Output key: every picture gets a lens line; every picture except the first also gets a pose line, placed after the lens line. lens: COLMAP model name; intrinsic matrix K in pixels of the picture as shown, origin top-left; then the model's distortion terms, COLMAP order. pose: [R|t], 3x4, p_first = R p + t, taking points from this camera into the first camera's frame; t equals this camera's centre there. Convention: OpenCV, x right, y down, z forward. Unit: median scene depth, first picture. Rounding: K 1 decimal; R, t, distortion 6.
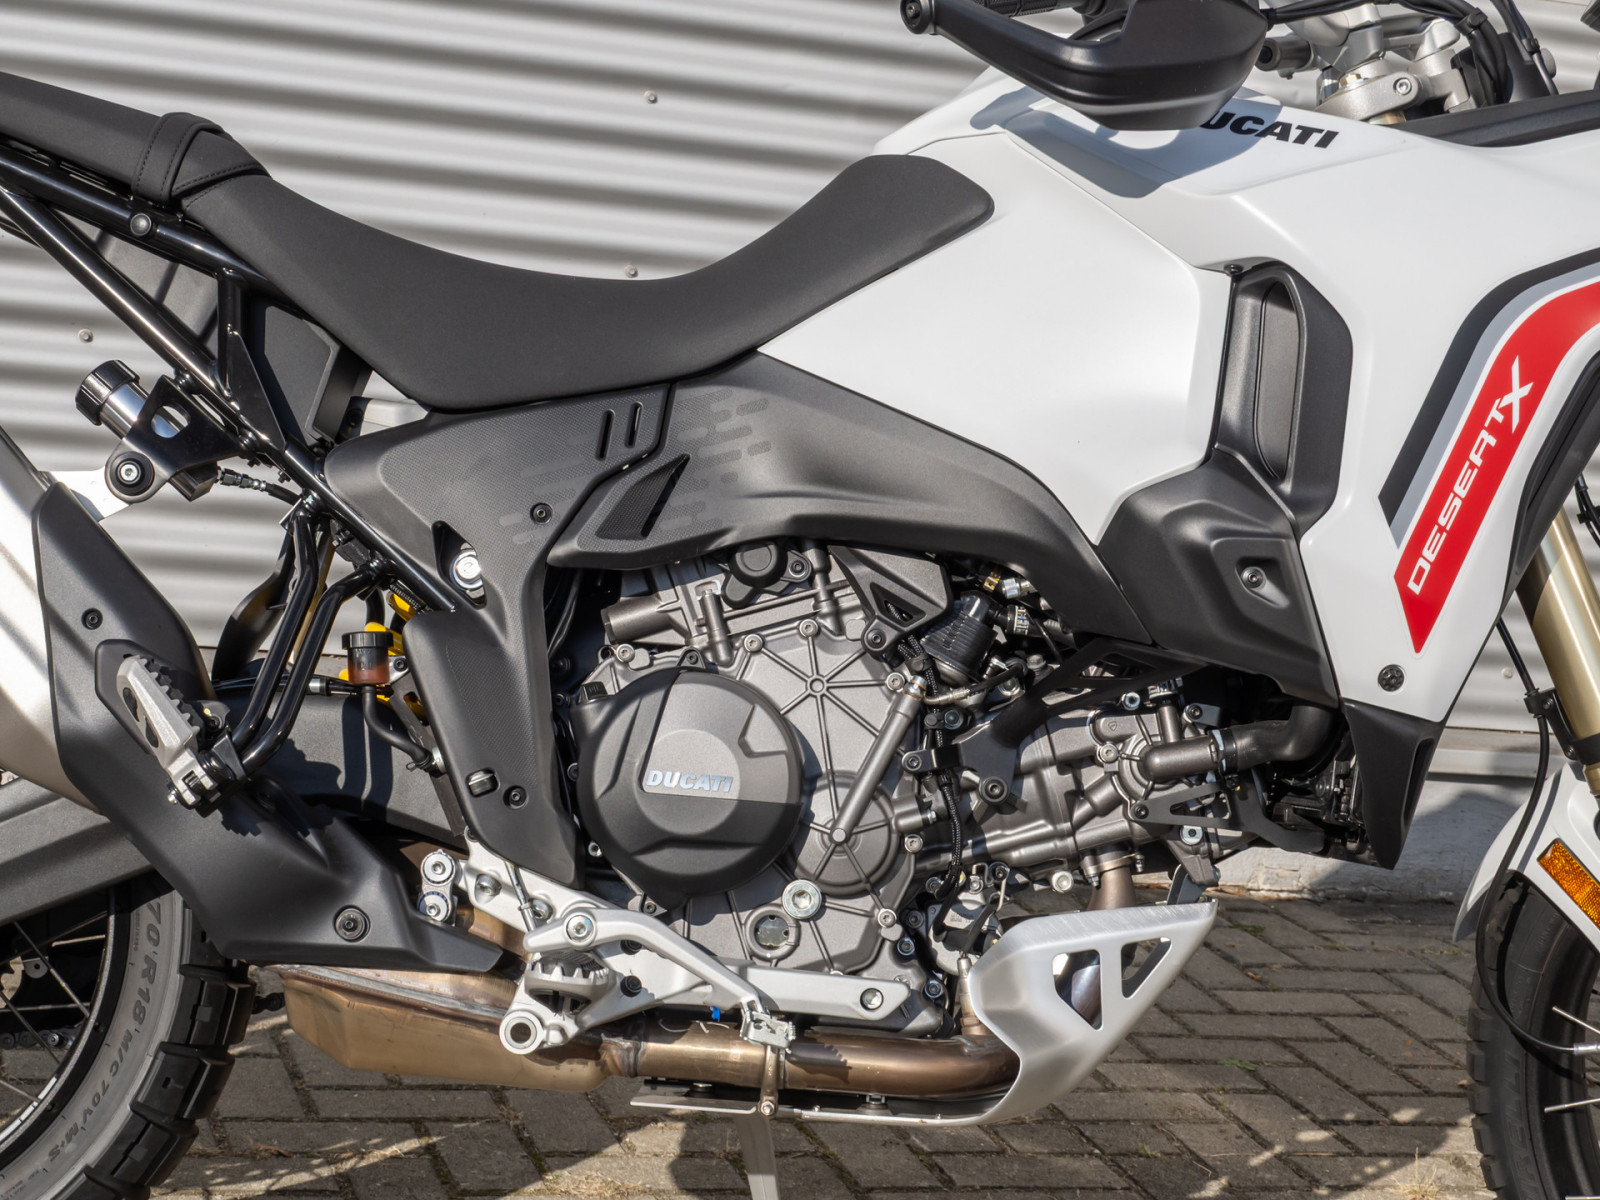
lens RADIAL K [[3023.0, 0, 800.0], [0, 3023.0, 600.0], [0, 0, 1]] dist [0.046739, -0.015396]
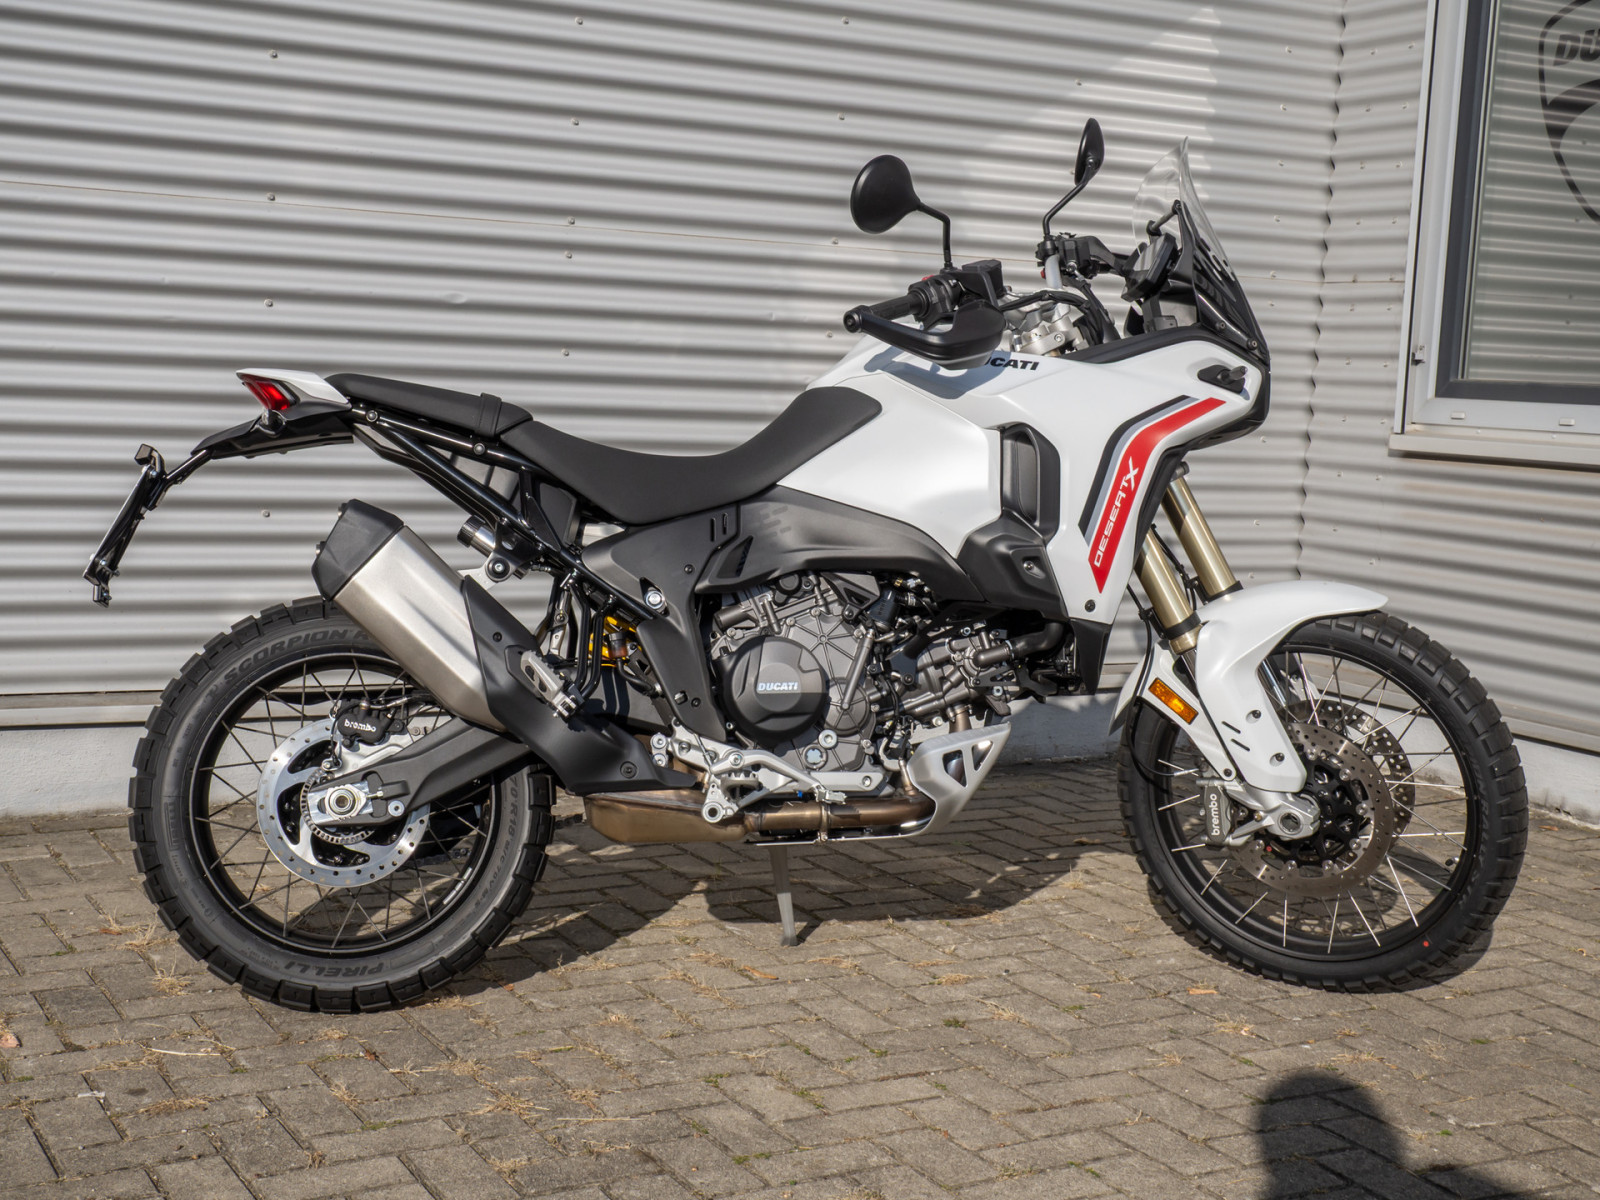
lens RADIAL K [[2234.9, 0, 800.0], [0, 2234.9, 600.0], [0, 0, 1]] dist [0.029168, 0.037997]
pose [[0.978319, -0.094973, 0.184046, -0.296087], [0.100255, 0.994769, -0.019593, 0.030540], [-0.181222, 0.037619, 0.982722, -0.537544]]
